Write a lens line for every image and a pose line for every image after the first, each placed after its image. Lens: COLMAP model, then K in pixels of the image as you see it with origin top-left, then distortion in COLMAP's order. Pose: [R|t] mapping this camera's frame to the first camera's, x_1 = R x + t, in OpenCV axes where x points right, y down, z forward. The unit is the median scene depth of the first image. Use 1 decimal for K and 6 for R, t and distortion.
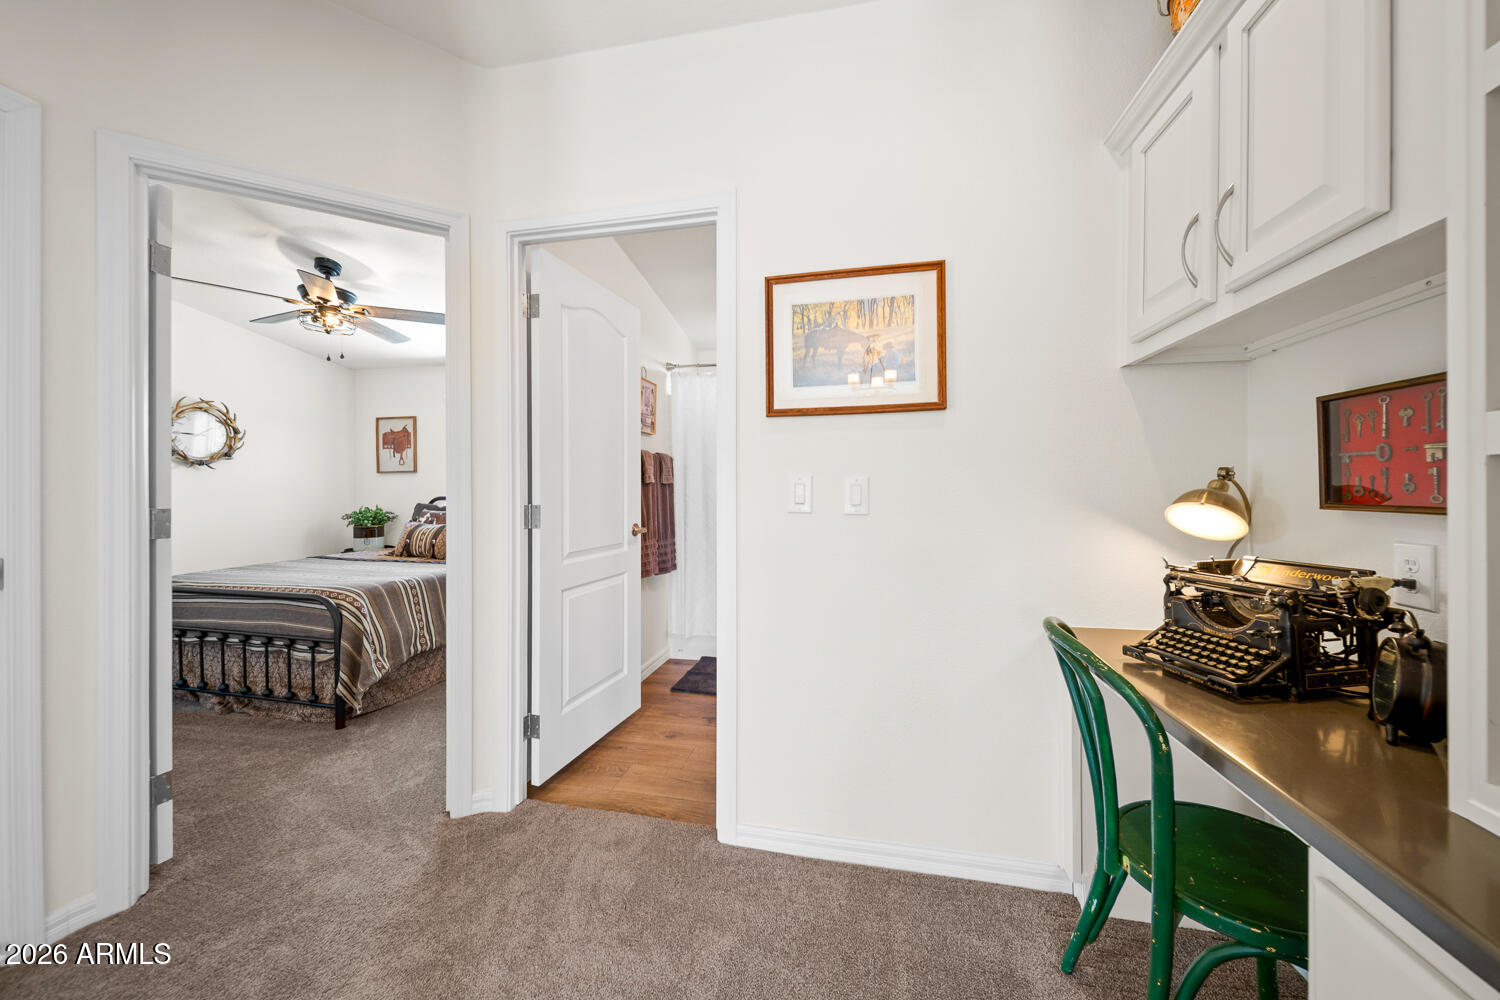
lens RADIAL K [[539.4, 0, 758.0], [0, 539.4, 492.2], [0, 0, 1]] dist [0.009713, -0.003835]
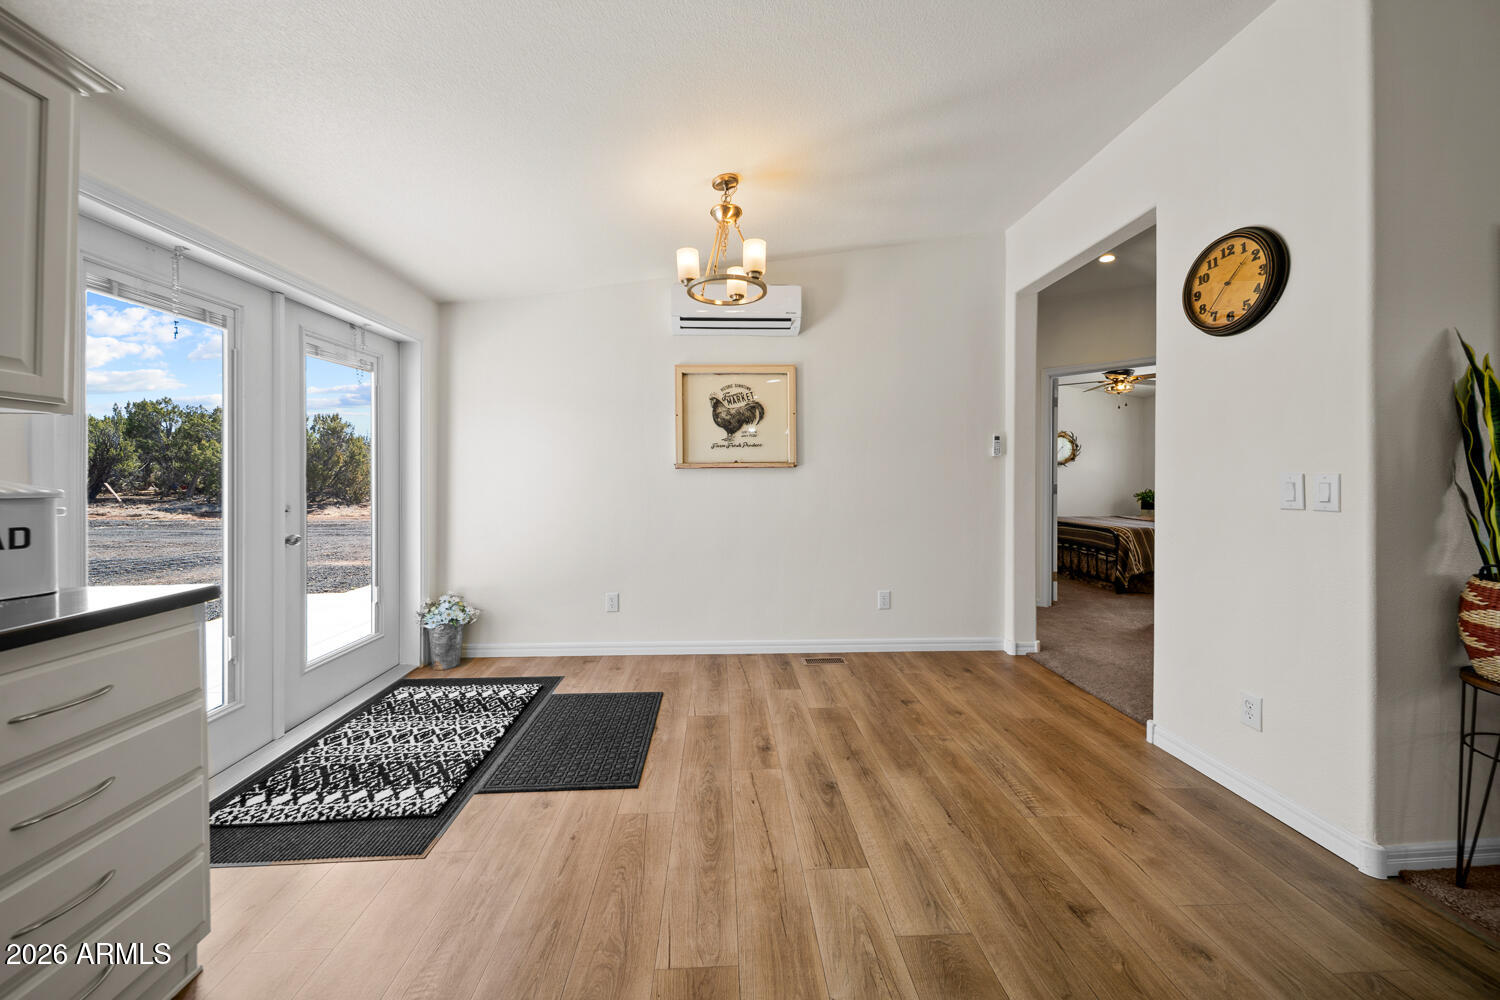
lens RADIAL K [[539.4, 0, 741.0], [0, 539.4, 474.9], [0, 0, 1]] dist [0.009713, -0.003835]
pose [[0.245353, -0.000118, -0.969434, 0.701478], [-0.007570, 0.999969, -0.002038, -0.001093], [0.969404, 0.007839, 0.245345, -0.721967]]
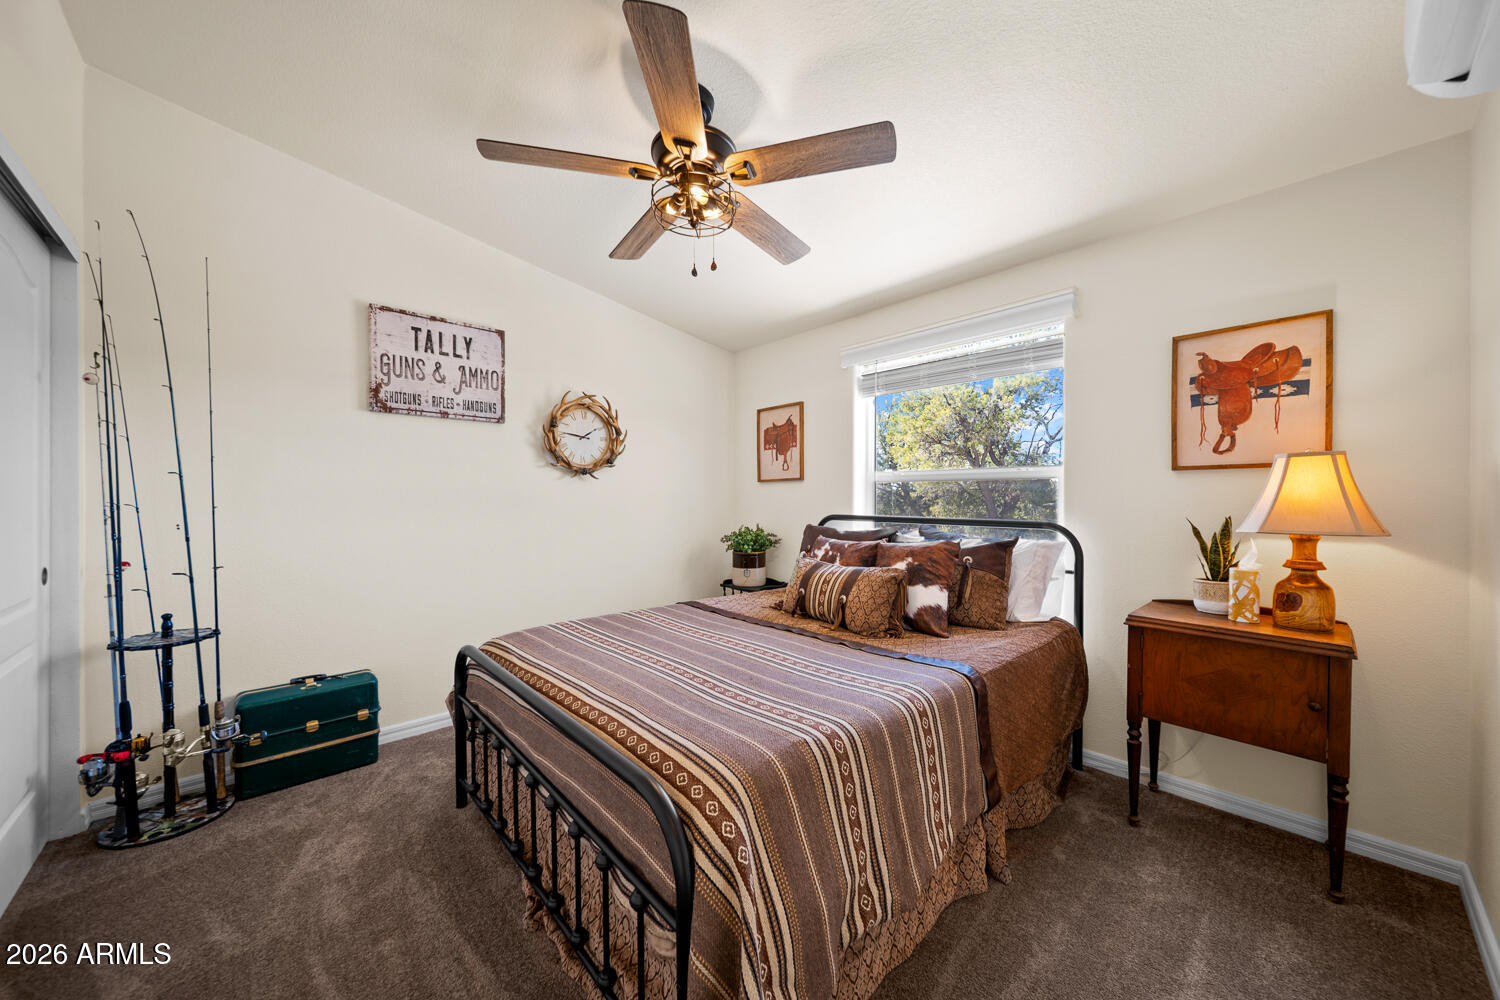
lens RADIAL K [[539.4, 0, 749.6], [0, 539.4, 507.9], [0, 0, 1]] dist [0.009713, -0.003835]
pose [[0.815213, 0.010034, -0.579075, -0.430123], [-0.005145, 0.999936, 0.010084, -0.010441], [0.579139, -0.005241, 0.815212, 0.589296]]
